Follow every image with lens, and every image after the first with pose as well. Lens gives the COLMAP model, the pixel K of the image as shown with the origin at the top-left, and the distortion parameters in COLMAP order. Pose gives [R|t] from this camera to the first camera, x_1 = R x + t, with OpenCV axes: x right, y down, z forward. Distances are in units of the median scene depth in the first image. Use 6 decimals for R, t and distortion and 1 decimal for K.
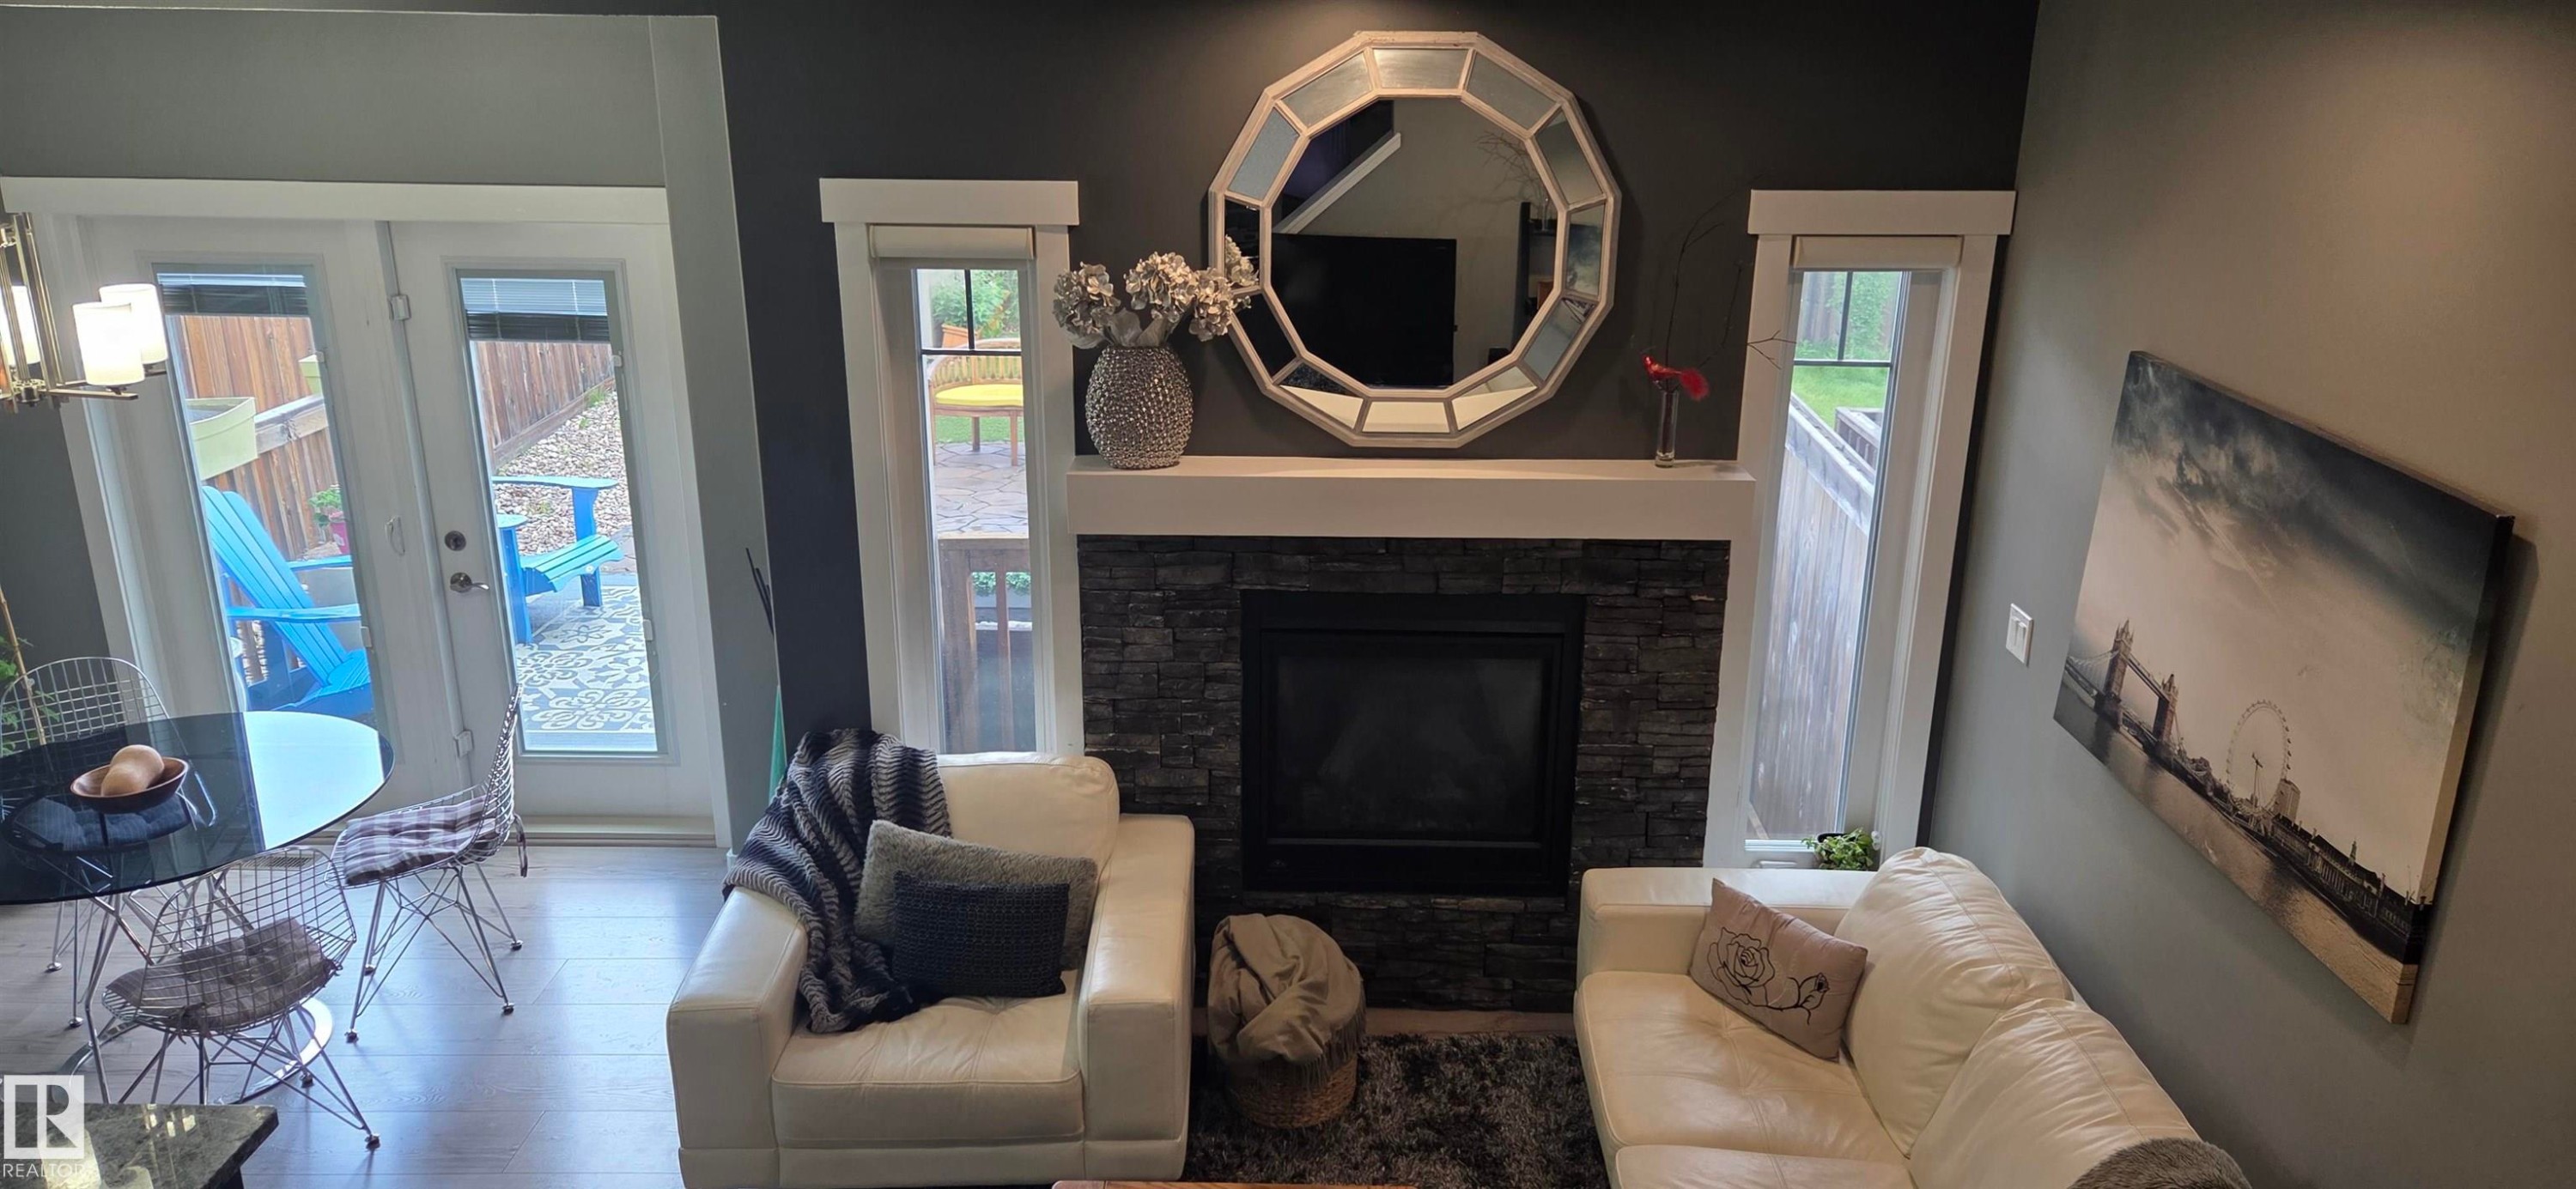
lens RADIAL K [[1723.3, 0, 1271.0], [0, 1723.3, 557.6], [0, 0, 1]] dist [0.039212, -0.014479]
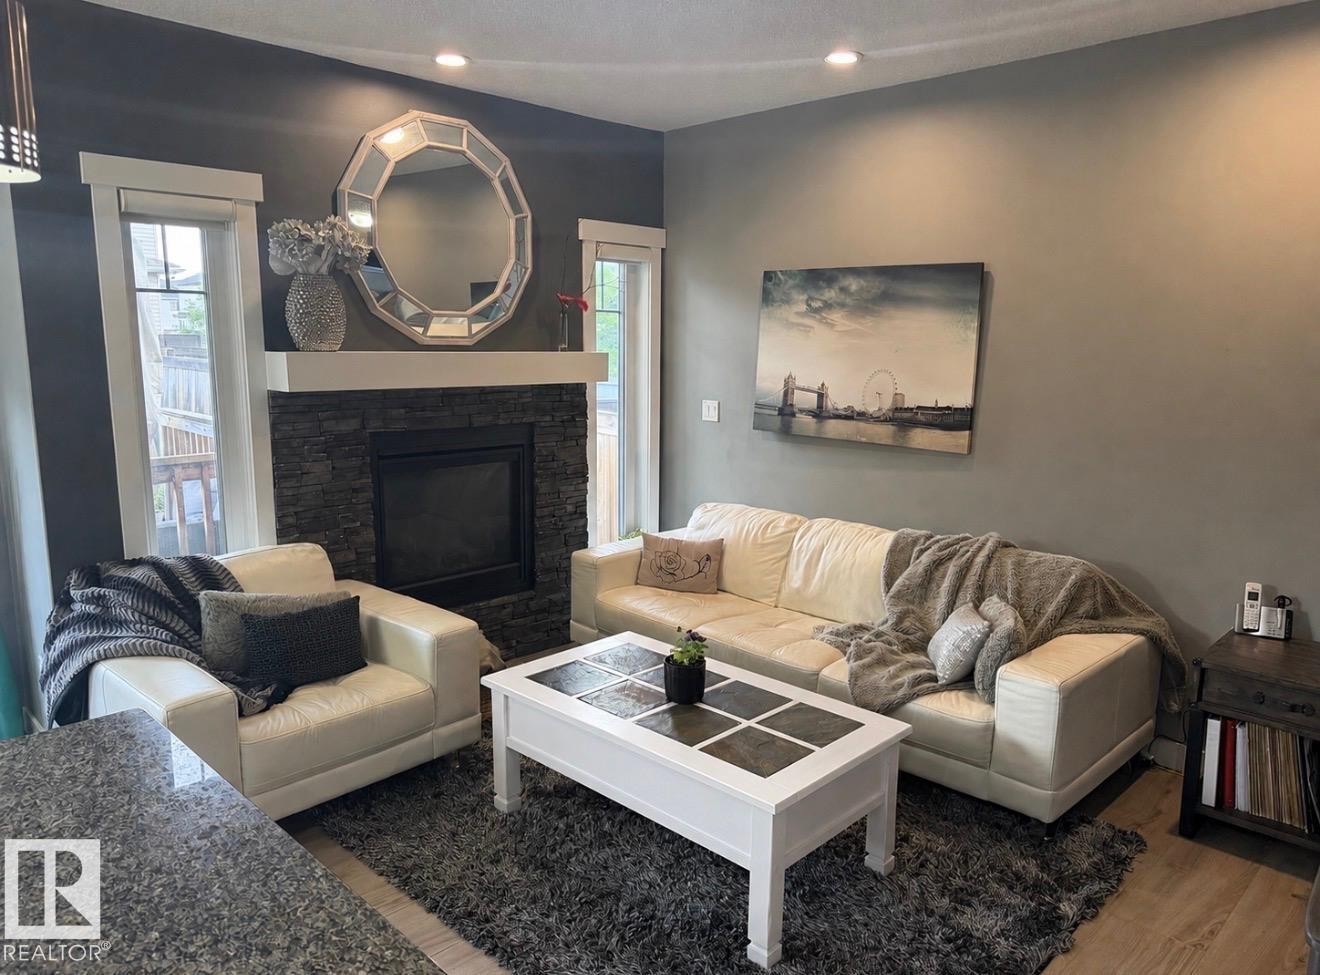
lens RADIAL K [[926.2, 0, 668.1], [0, 926.2, 496.0], [0, 0, 1]] dist [0.013284, -0.009042]
pose [[0.688332, -0.124113, 0.714700, -0.488338], [0.206604, 0.977990, -0.029146, 0.171790], [-0.695352, 0.167722, 0.698824, 0.179772]]
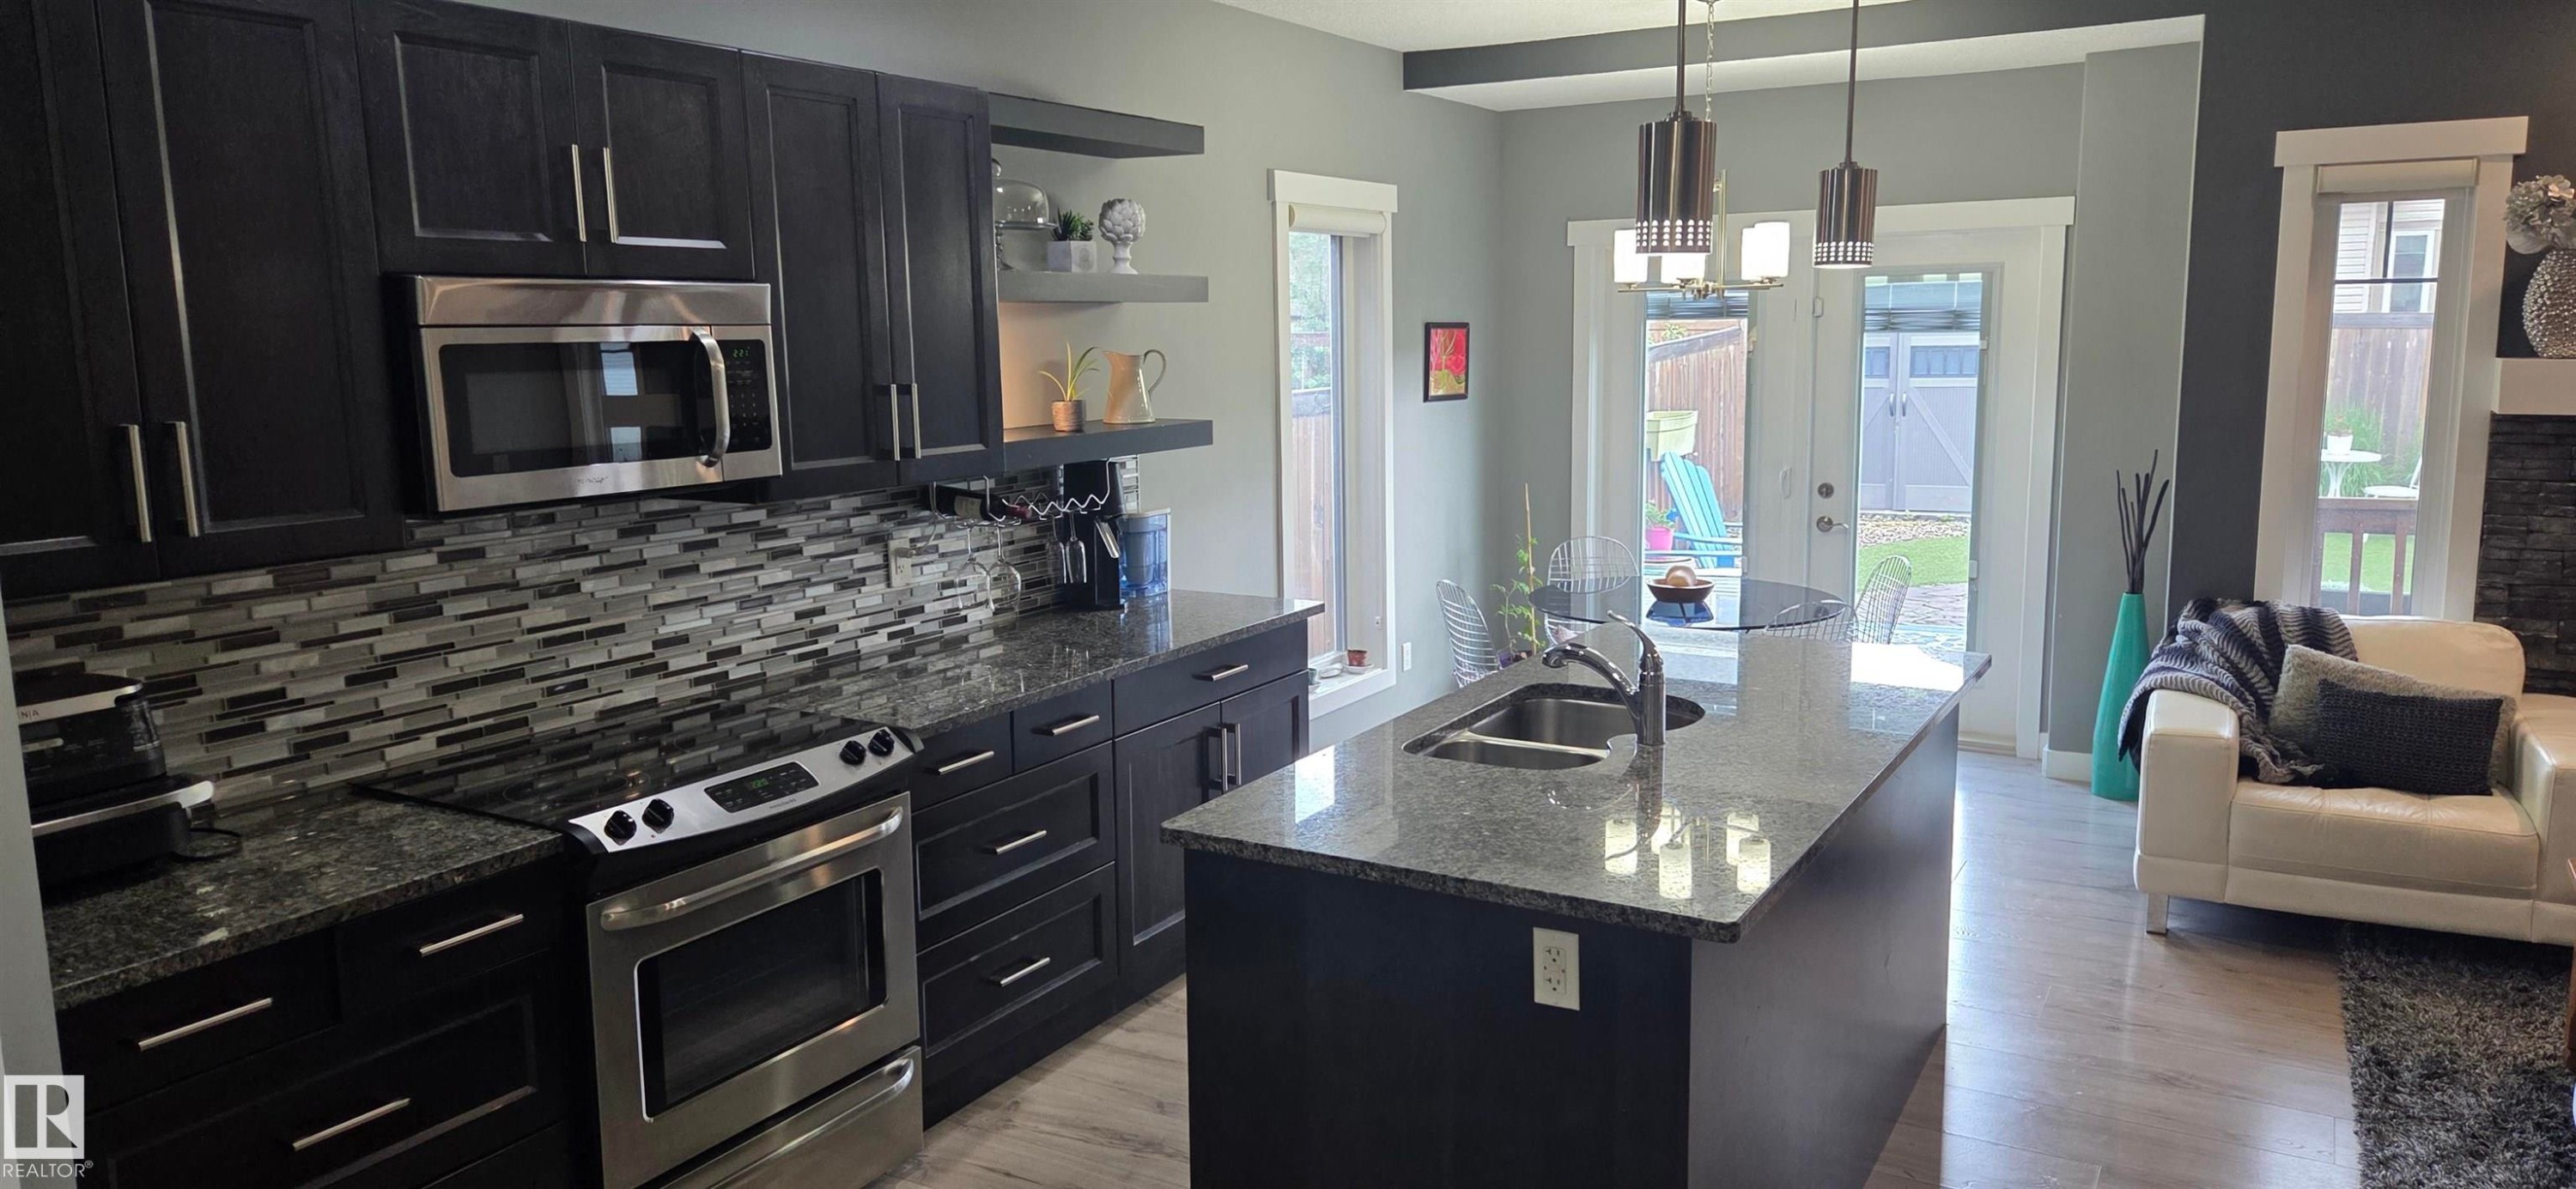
lens RADIAL K [[1723.3, 0, 1304.6], [0, 1723.3, 588.1], [0, 0, 1]] dist [0.039212, -0.014479]
pose [[0.875923, 0.053059, -0.479524, -0.244196], [-0.118540, 0.987134, -0.107306, 0.314768], [0.467661, 0.150834, 0.870943, -0.364457]]
